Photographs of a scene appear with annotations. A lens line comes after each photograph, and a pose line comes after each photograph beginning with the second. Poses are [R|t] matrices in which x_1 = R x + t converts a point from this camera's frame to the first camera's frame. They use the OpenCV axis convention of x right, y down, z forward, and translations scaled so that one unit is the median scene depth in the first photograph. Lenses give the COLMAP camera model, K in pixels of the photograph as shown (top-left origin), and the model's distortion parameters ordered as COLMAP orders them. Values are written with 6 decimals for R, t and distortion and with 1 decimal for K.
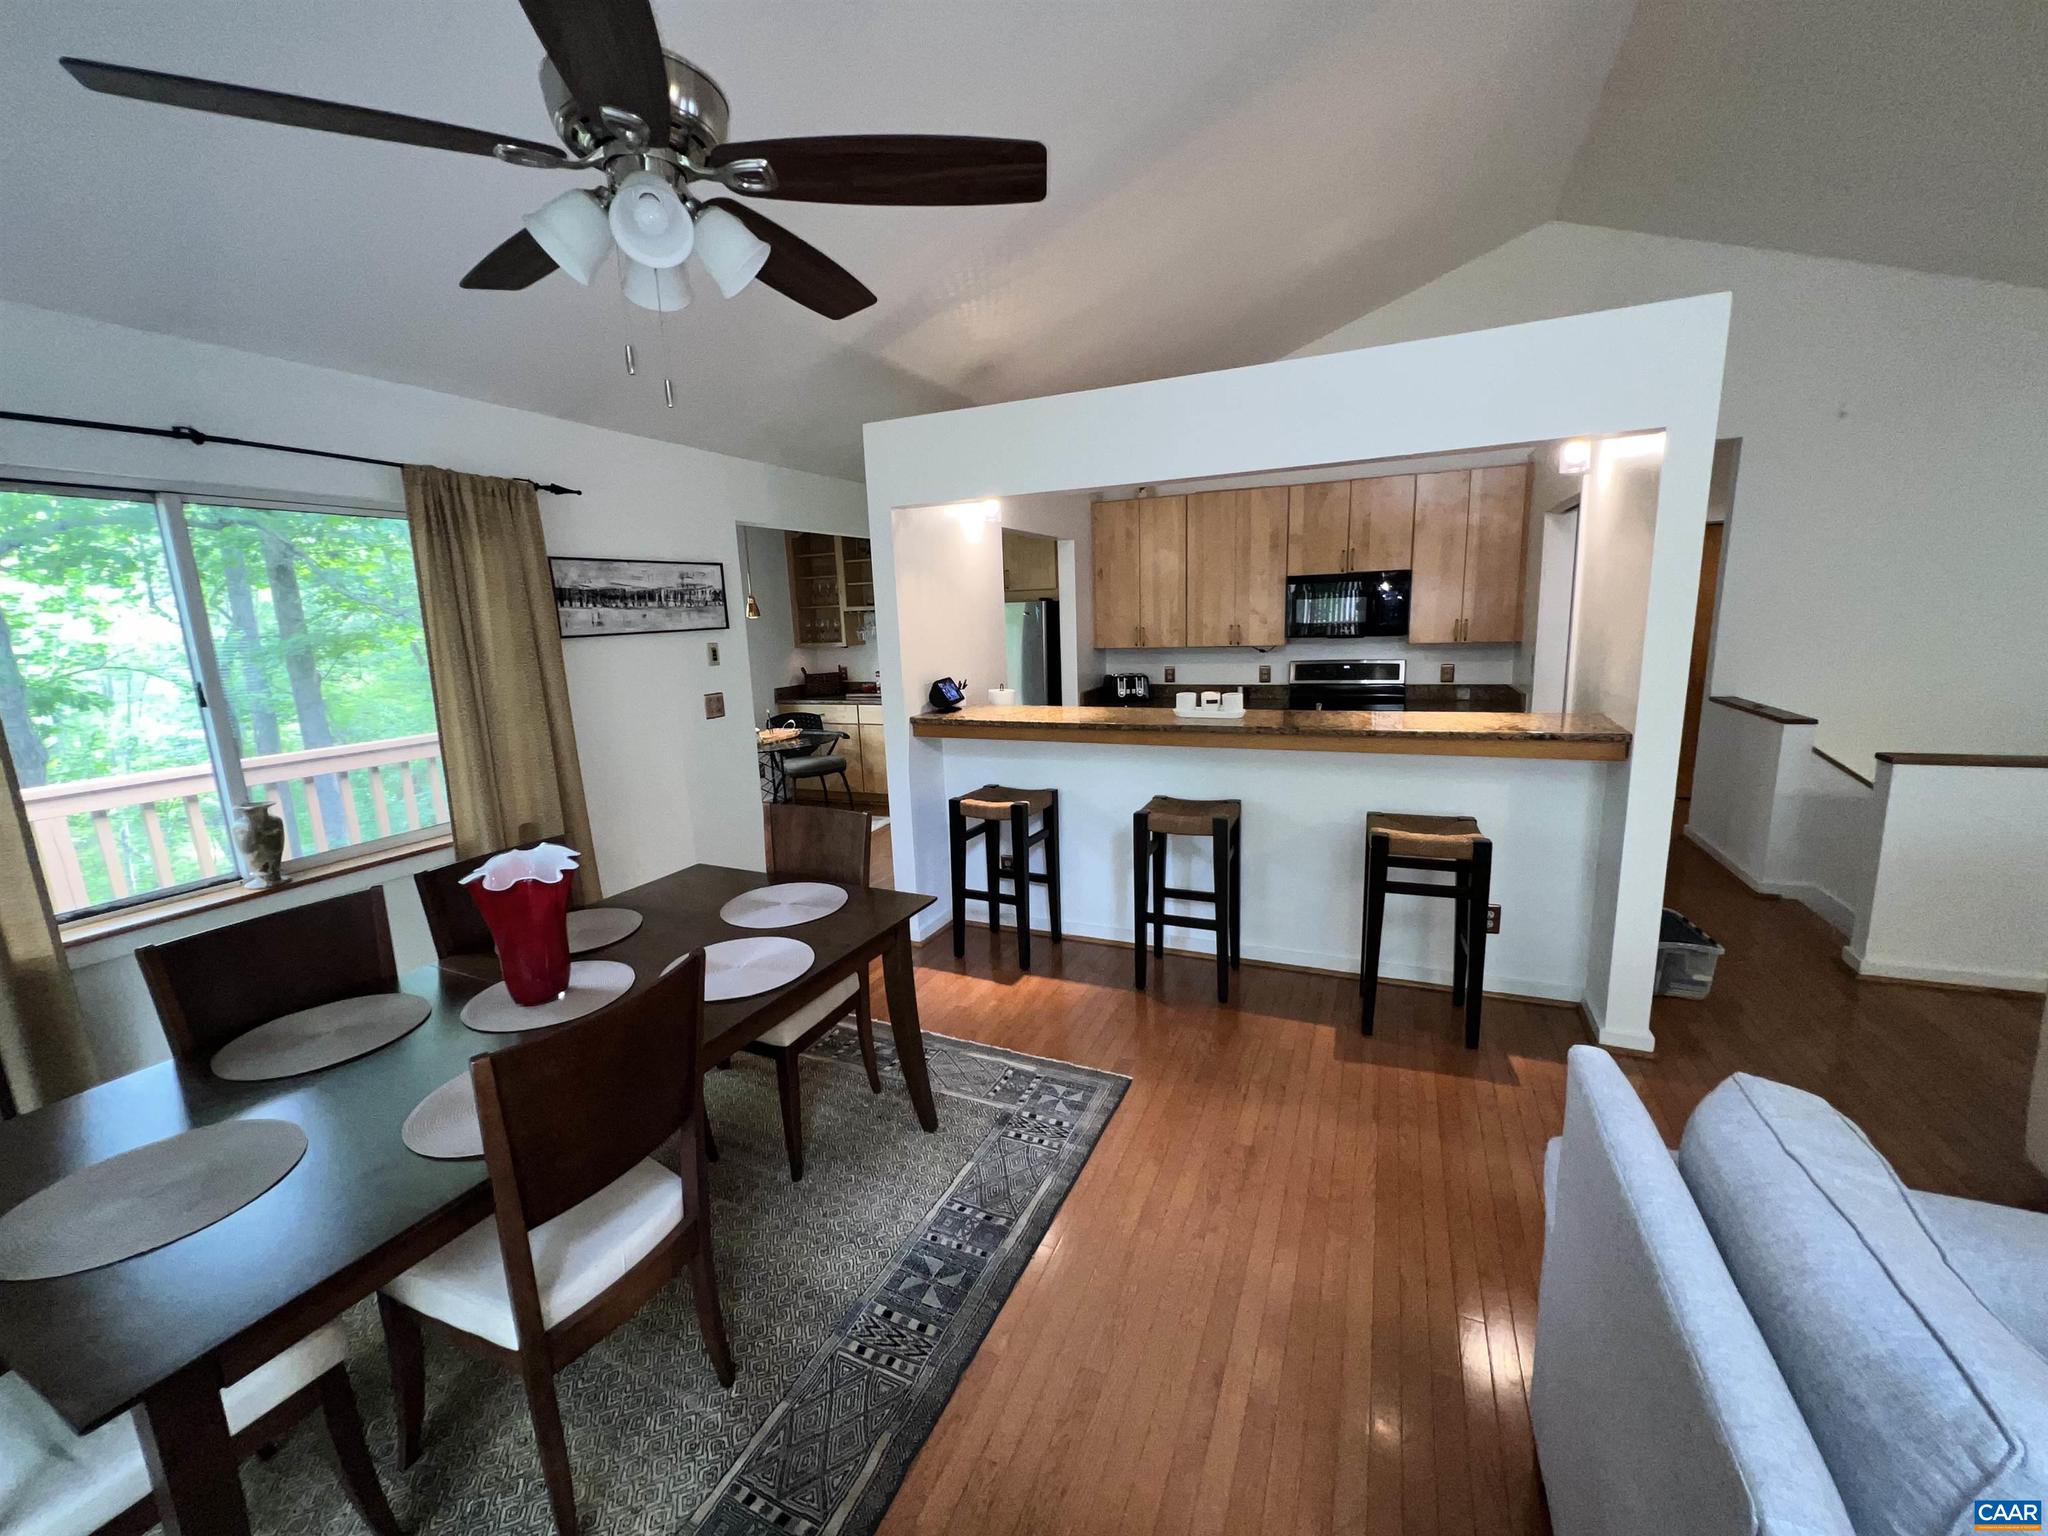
lens RADIAL K [[817.4, 0, 1024.0], [0, 817.4, 768.0], [0, 0, 1]] dist [-0.001289, -0.000152]
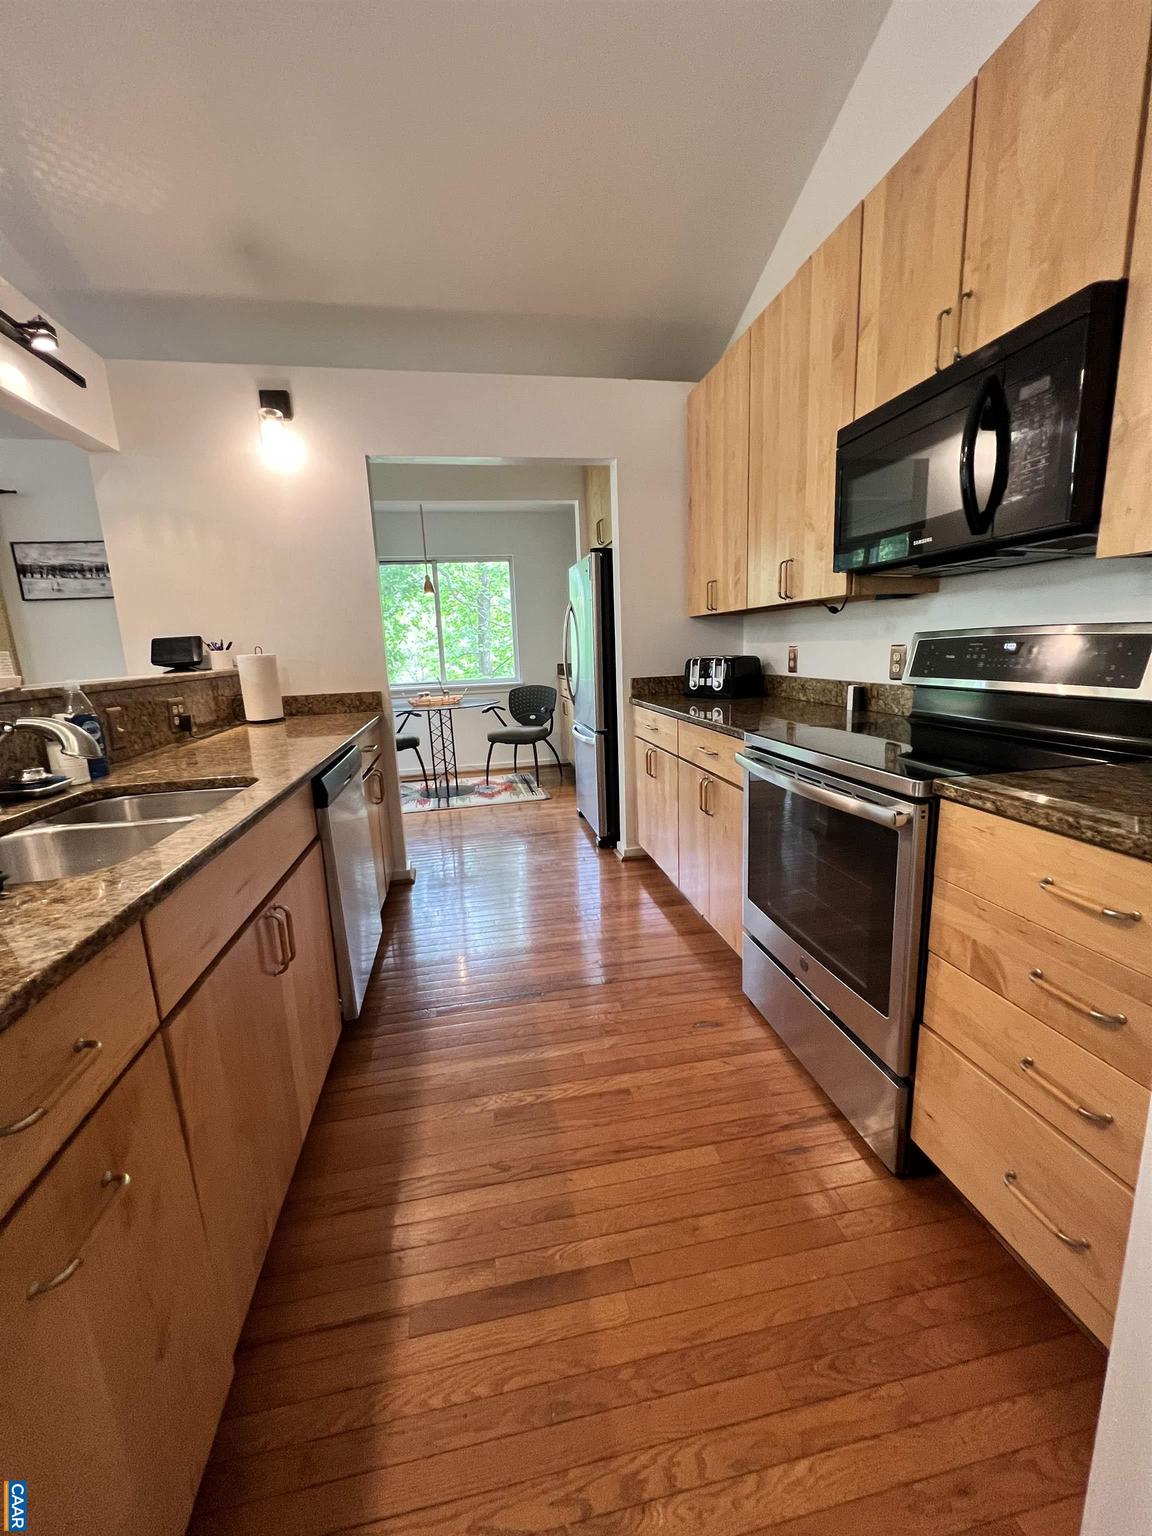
lens RADIAL K [[613.0, 0, 576.0], [0, 613.0, 768.0], [0, 0, 1]] dist [-0.001289, -0.000152]
pose [[0.564976, 0.174045, -0.806542, 0.481461], [-0.136668, 0.983737, 0.116547, -0.068553], [0.813710, 0.044382, 0.579574, 0.633080]]
